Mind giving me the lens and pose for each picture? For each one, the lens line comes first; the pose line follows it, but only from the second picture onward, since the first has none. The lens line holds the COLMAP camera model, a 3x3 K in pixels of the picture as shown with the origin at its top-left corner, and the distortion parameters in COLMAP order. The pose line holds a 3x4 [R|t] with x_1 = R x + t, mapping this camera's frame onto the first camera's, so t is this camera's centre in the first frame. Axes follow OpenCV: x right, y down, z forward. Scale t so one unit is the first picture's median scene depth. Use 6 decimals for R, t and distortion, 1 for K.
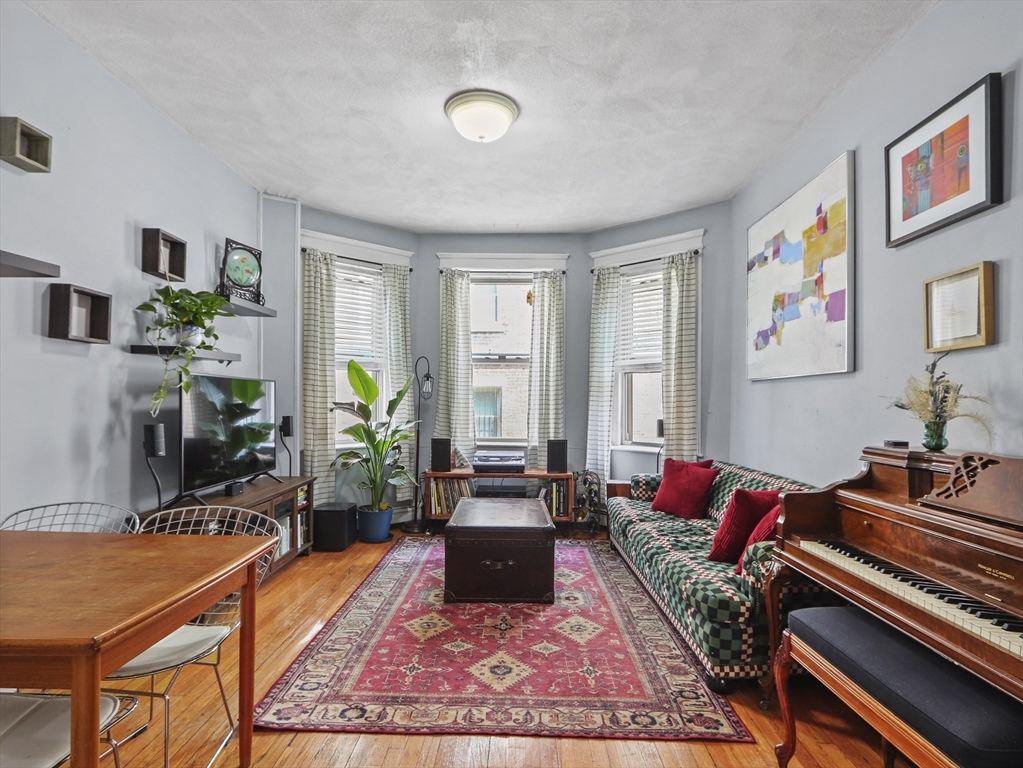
lens RADIAL K [[528.9, 0, 507.1], [0, 528.9, 399.6], [0, 0, 1]] dist [-0.001204, -0.002558]
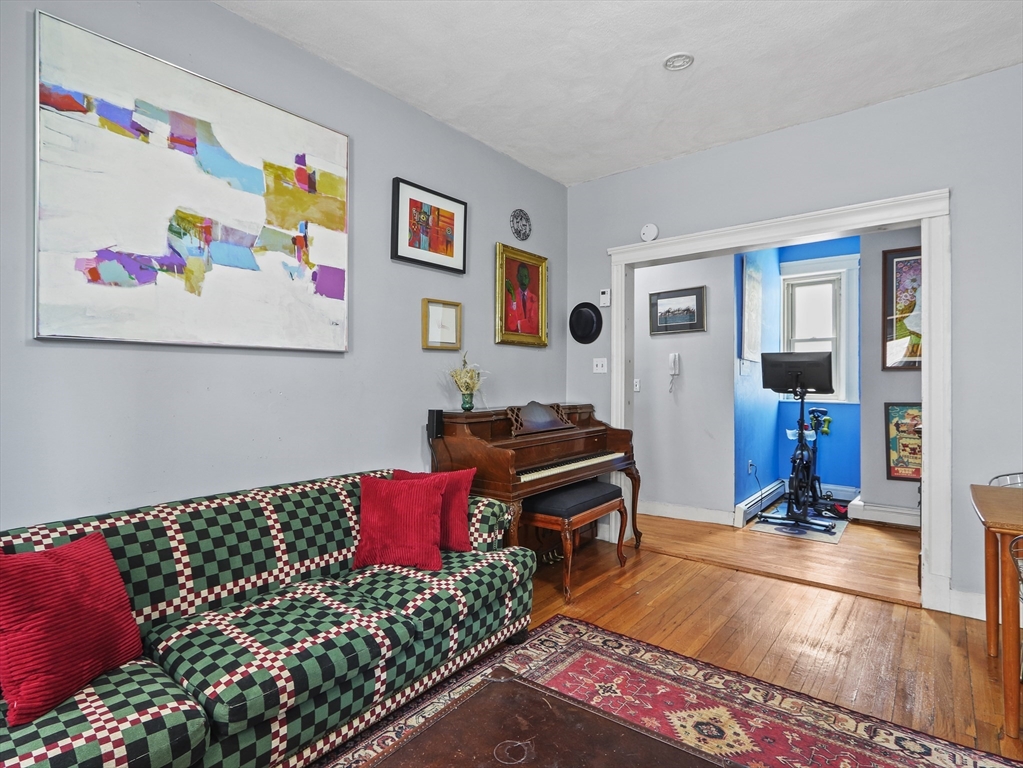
lens RADIAL K [[528.9, 0, 504.2], [0, 528.9, 382.0], [0, 0, 1]] dist [-0.001204, -0.002558]
pose [[-0.789092, -0.009606, 0.614200, -0.202582], [-0.007516, 0.999954, 0.005983, -0.004213], [-0.614229, 0.000104, -0.789128, 1.476317]]
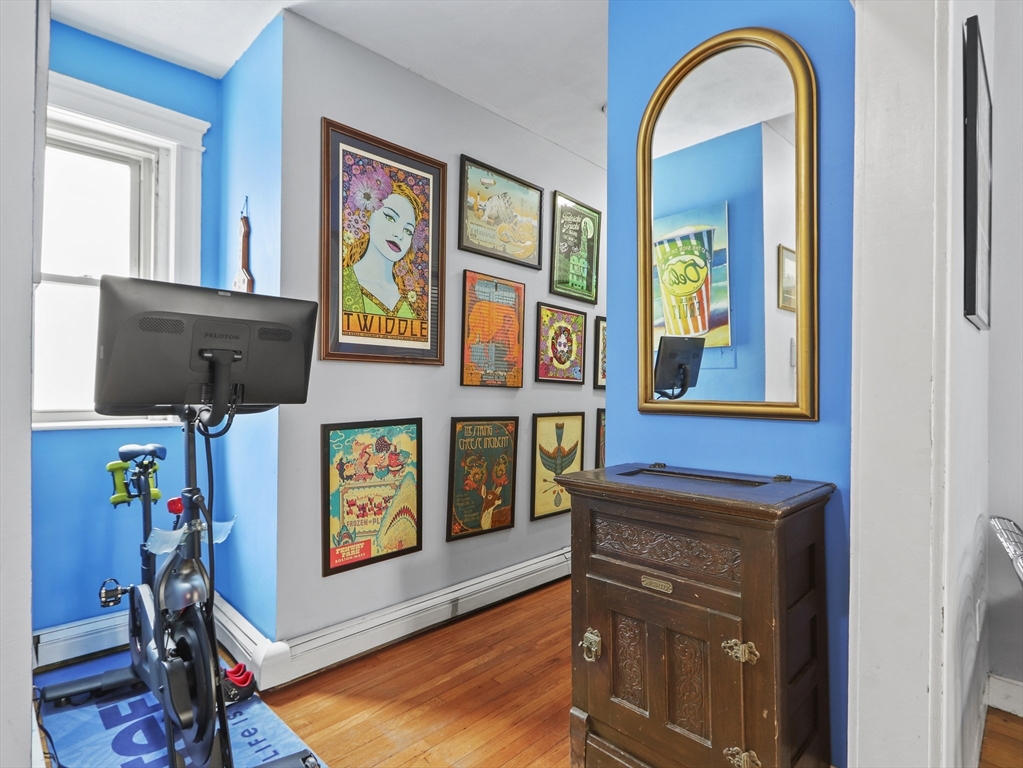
lens RADIAL K [[528.9, 0, 503.9], [0, 528.9, 379.3], [0, 0, 1]] dist [-0.001204, -0.002558]
pose [[-0.690926, -0.021838, -0.722596, 0.260178], [-0.020817, 0.999730, -0.010308, -0.005955], [0.722626, 0.007921, -0.691194, 0.247706]]
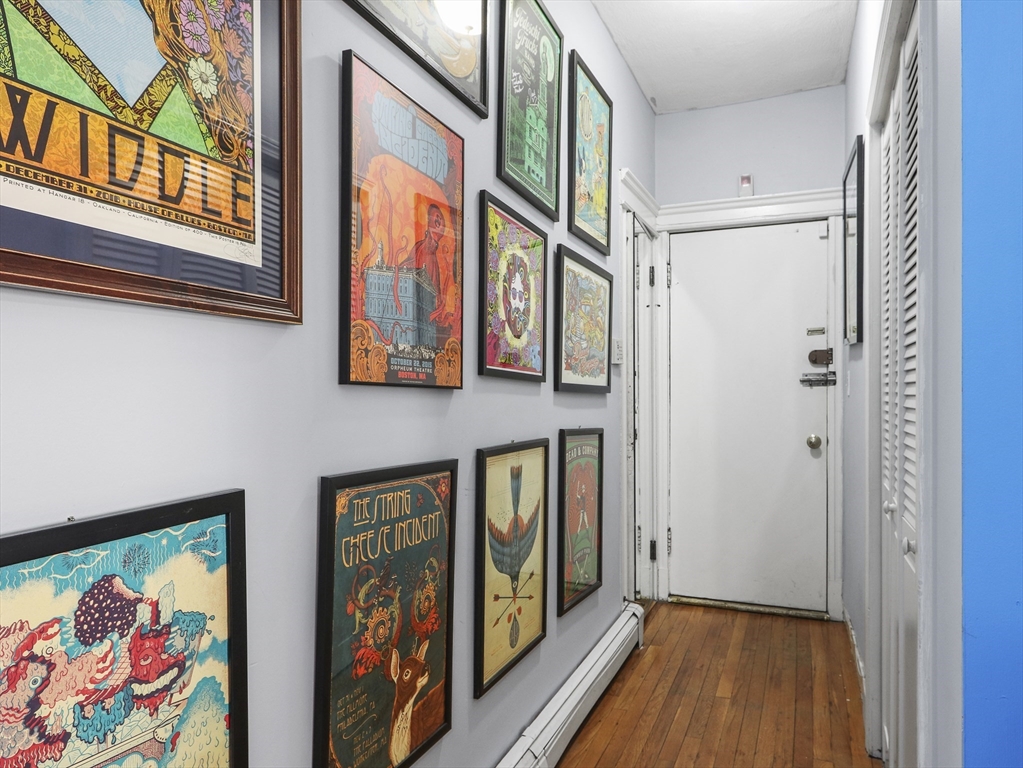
lens RADIAL K [[696.2, 0, 511.0], [0, 696.2, 392.3], [0, 0, 1]] dist [0.005111, -0.005148]
pose [[-0.368979, -0.002386, -0.929435, -0.018620], [-0.004034, 0.999991, -0.000965, 0.002646], [0.929429, 0.003393, -0.368985, -0.224728]]
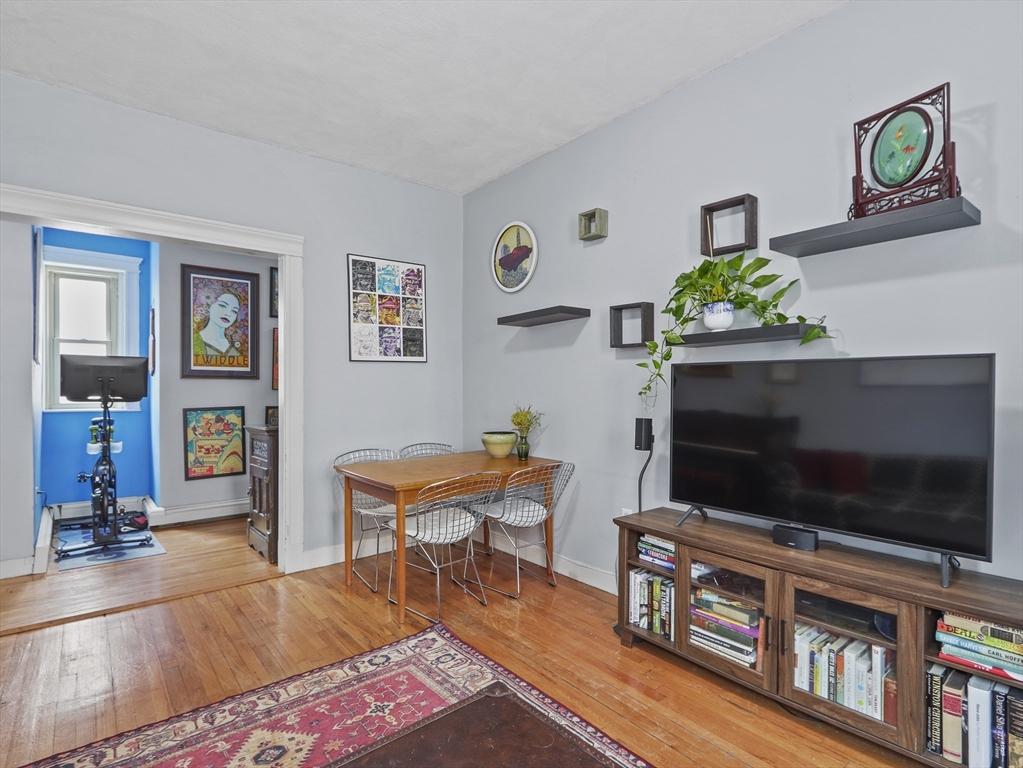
lens RADIAL K [[528.9, 0, 508.6], [0, 528.9, 389.2], [0, 0, 1]] dist [-0.001204, -0.002558]
pose [[-0.758902, -0.009105, -0.651142, 0.182049], [-0.007911, 0.999957, -0.004762, -0.002282], [0.651157, 0.001537, -0.758941, 1.460282]]
